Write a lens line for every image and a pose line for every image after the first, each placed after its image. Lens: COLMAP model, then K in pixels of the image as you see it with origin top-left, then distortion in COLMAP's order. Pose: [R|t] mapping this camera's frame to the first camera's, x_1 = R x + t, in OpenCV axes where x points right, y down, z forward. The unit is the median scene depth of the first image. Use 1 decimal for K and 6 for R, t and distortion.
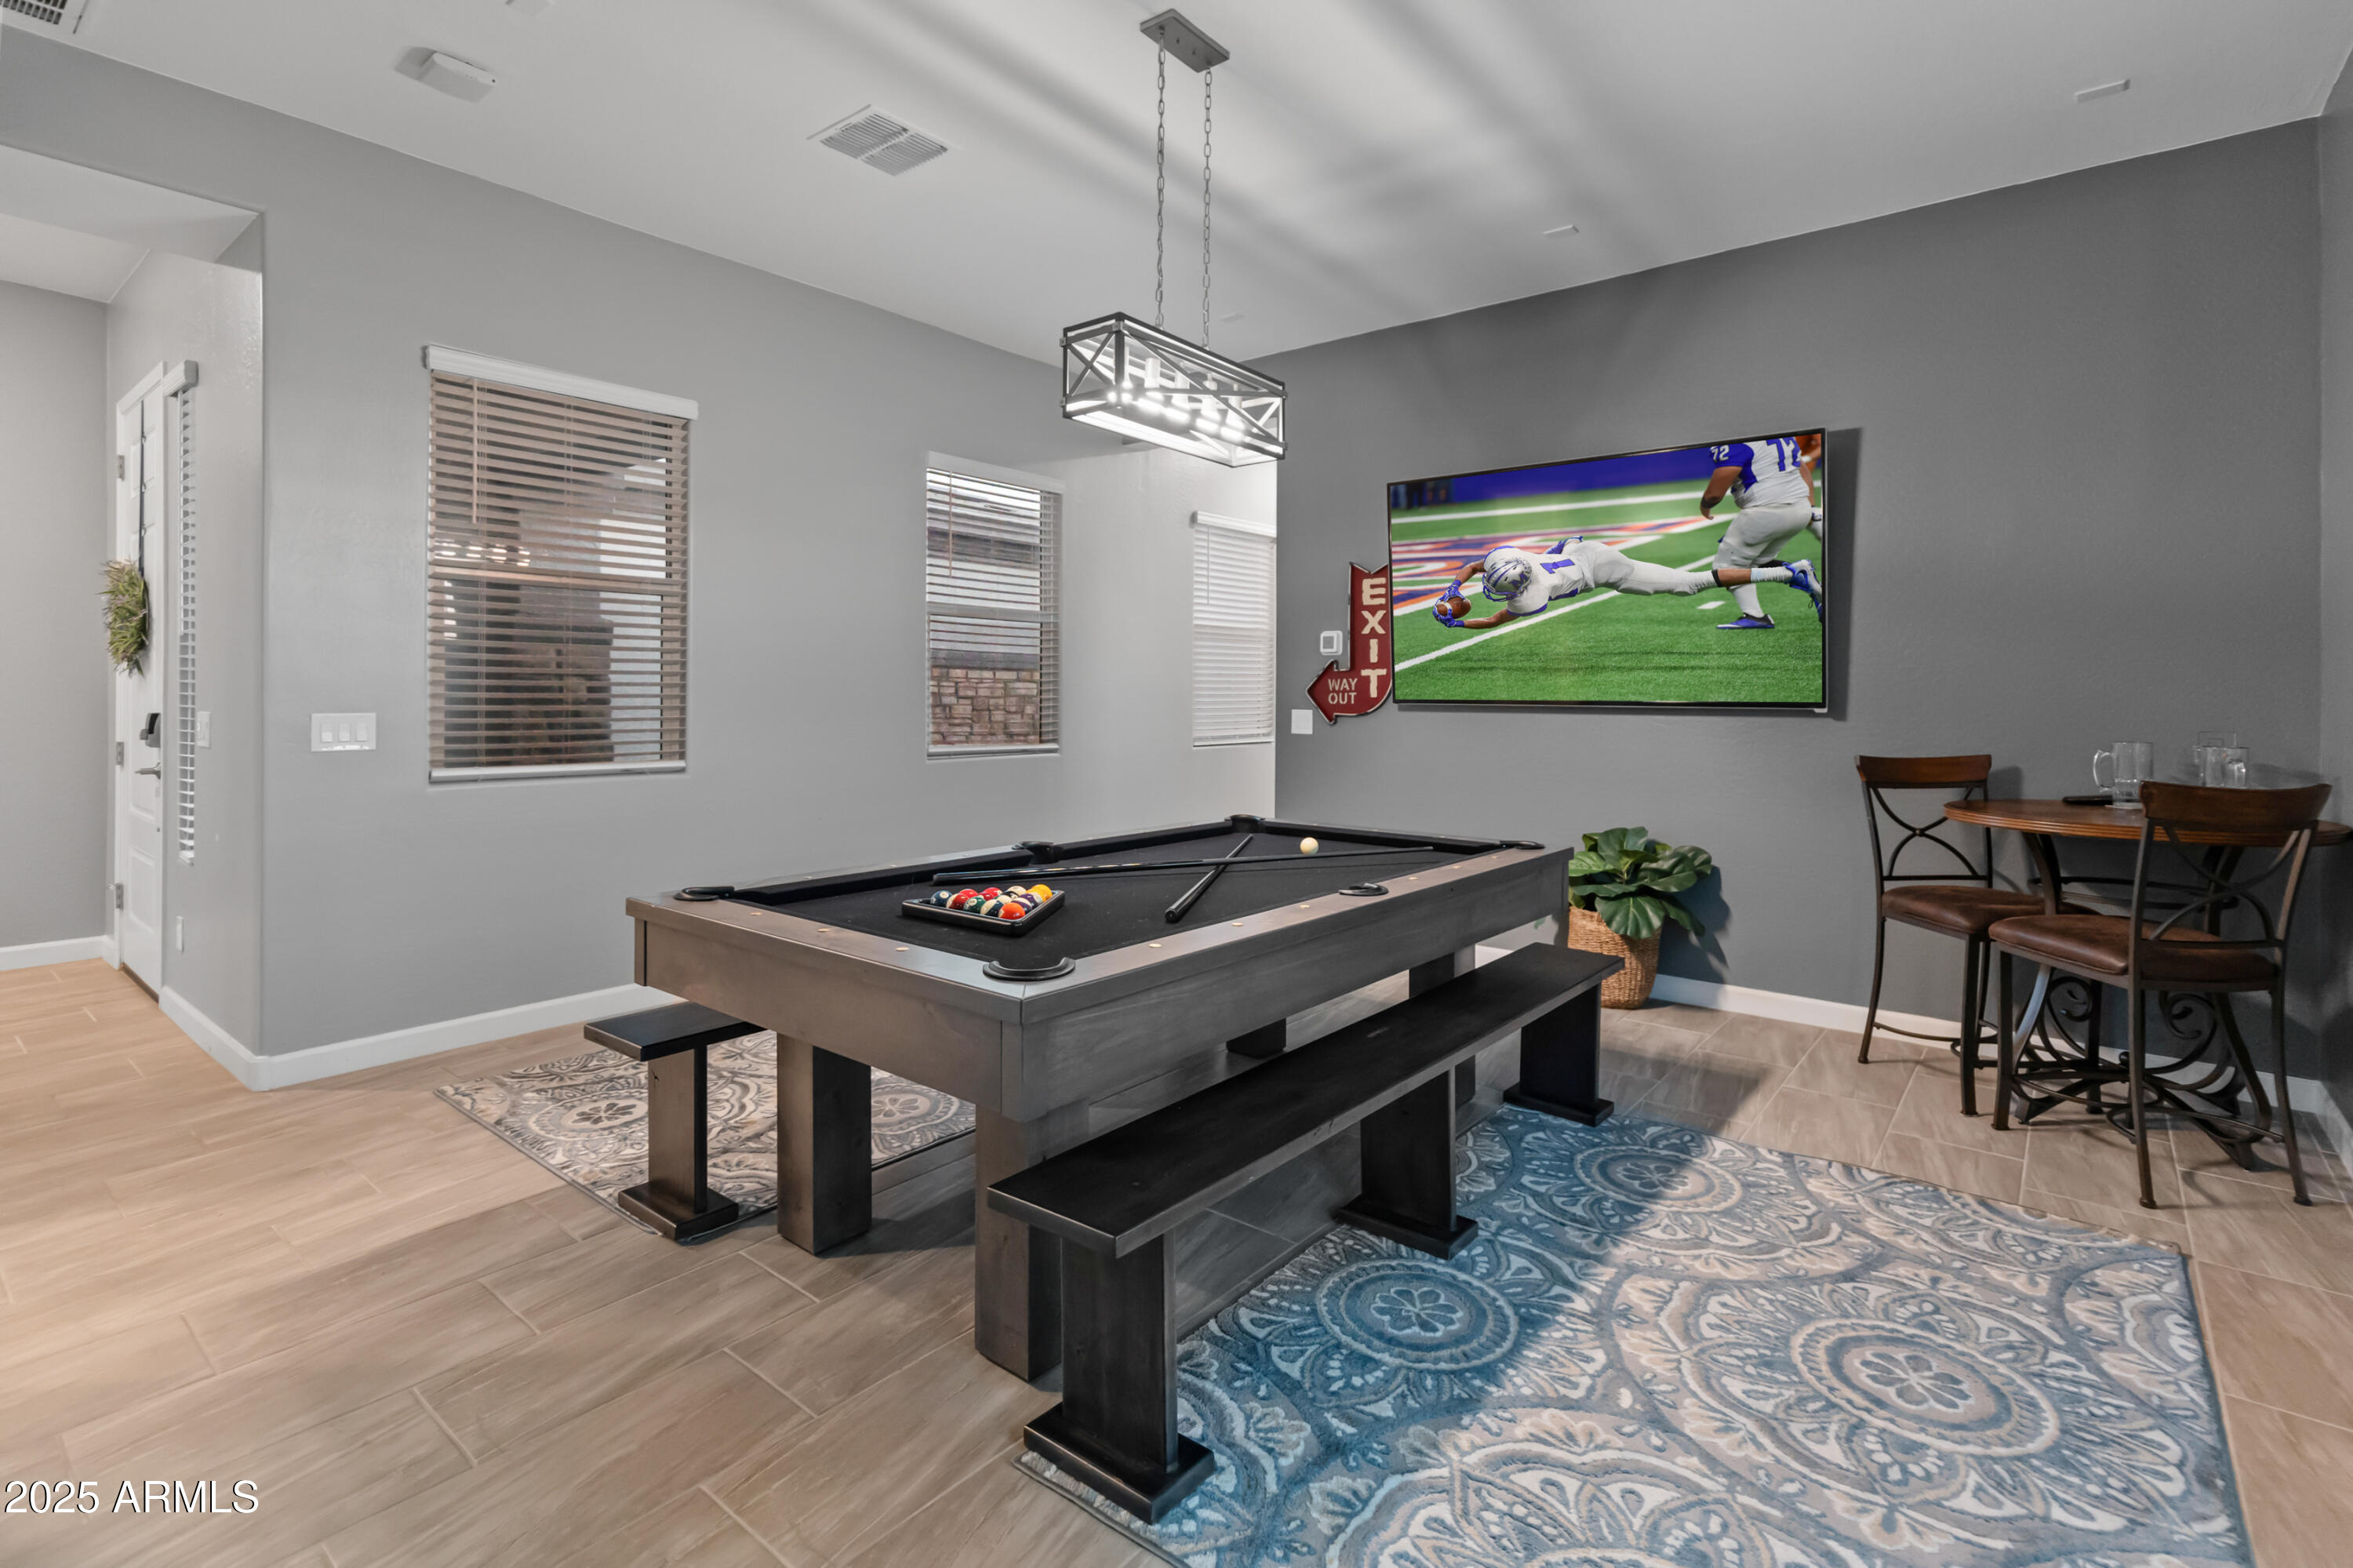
lens RADIAL K [[1105.0, 0, 1222.1], [0, 1105.0, 695.3], [0, 0, 1]] dist [0.007498, -0.001722]
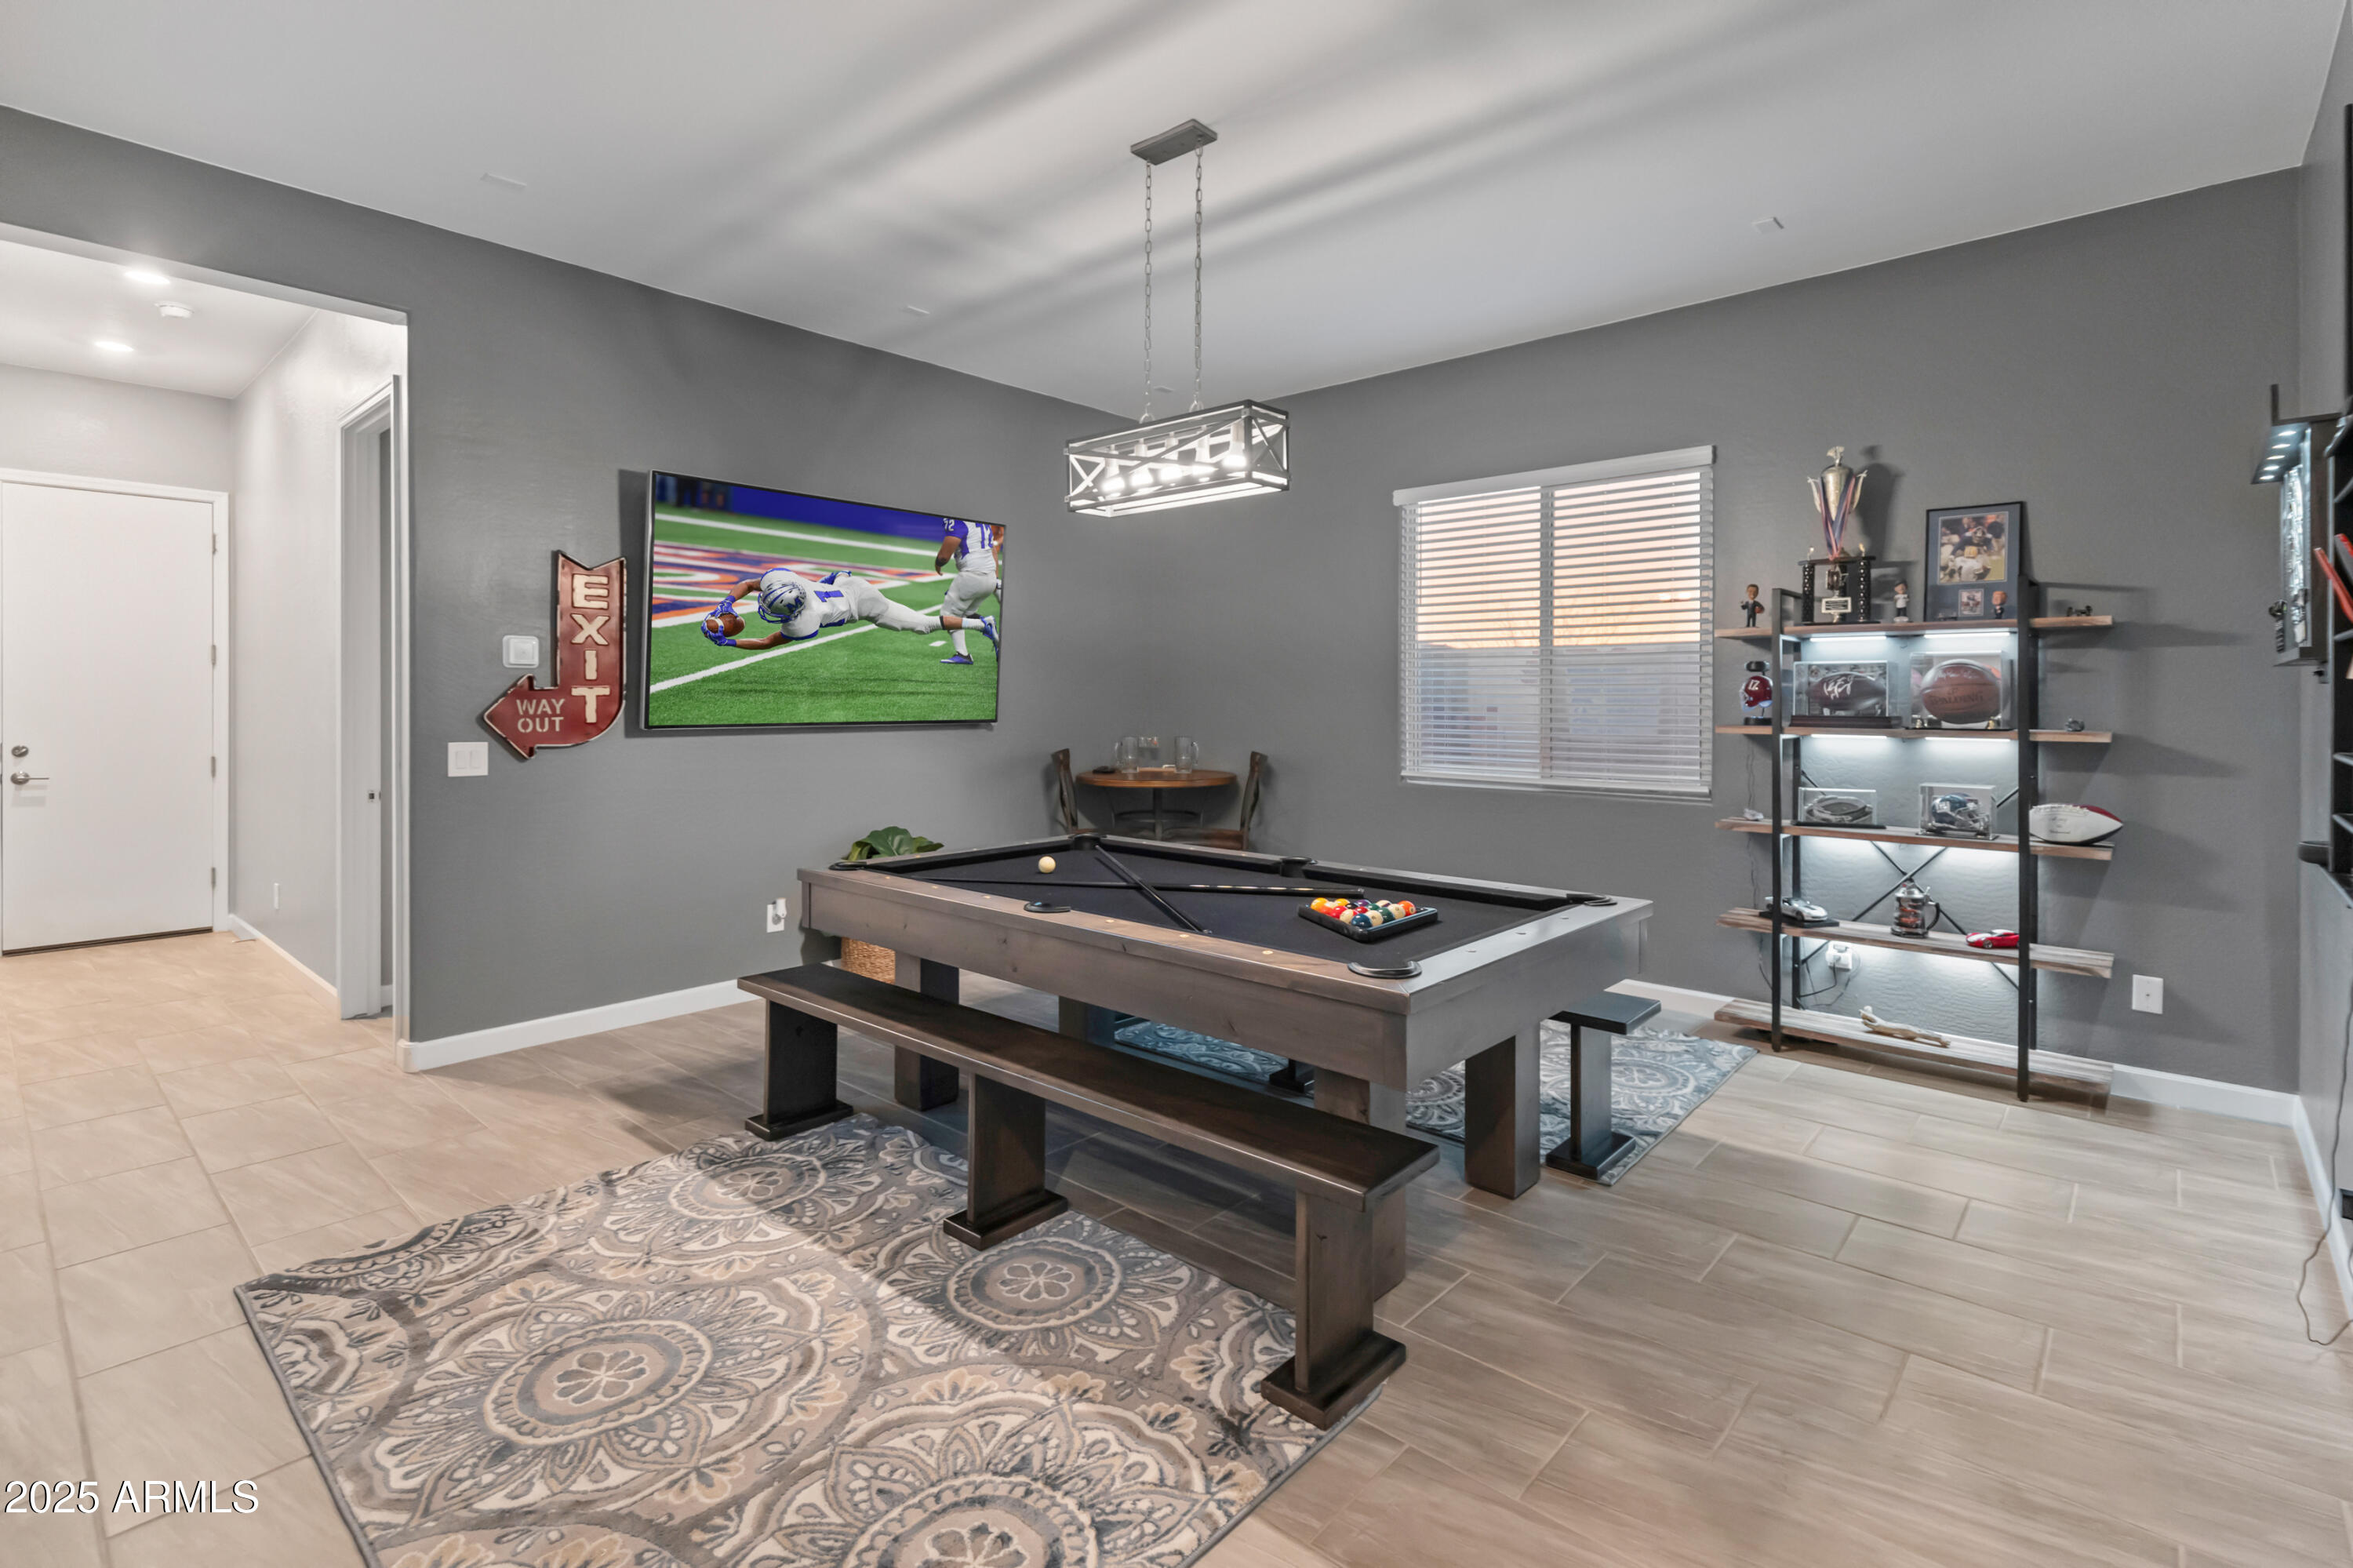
lens RADIAL K [[1105.0, 0, 1186.6], [0, 1105.0, 691.2], [0, 0, 1]] dist [0.007498, -0.001722]
pose [[0.072543, 0.000089, 0.997365, -0.736841], [-0.003064, 0.999995, 0.000134, -0.026367], [-0.997361, -0.003066, 0.072543, 0.584248]]
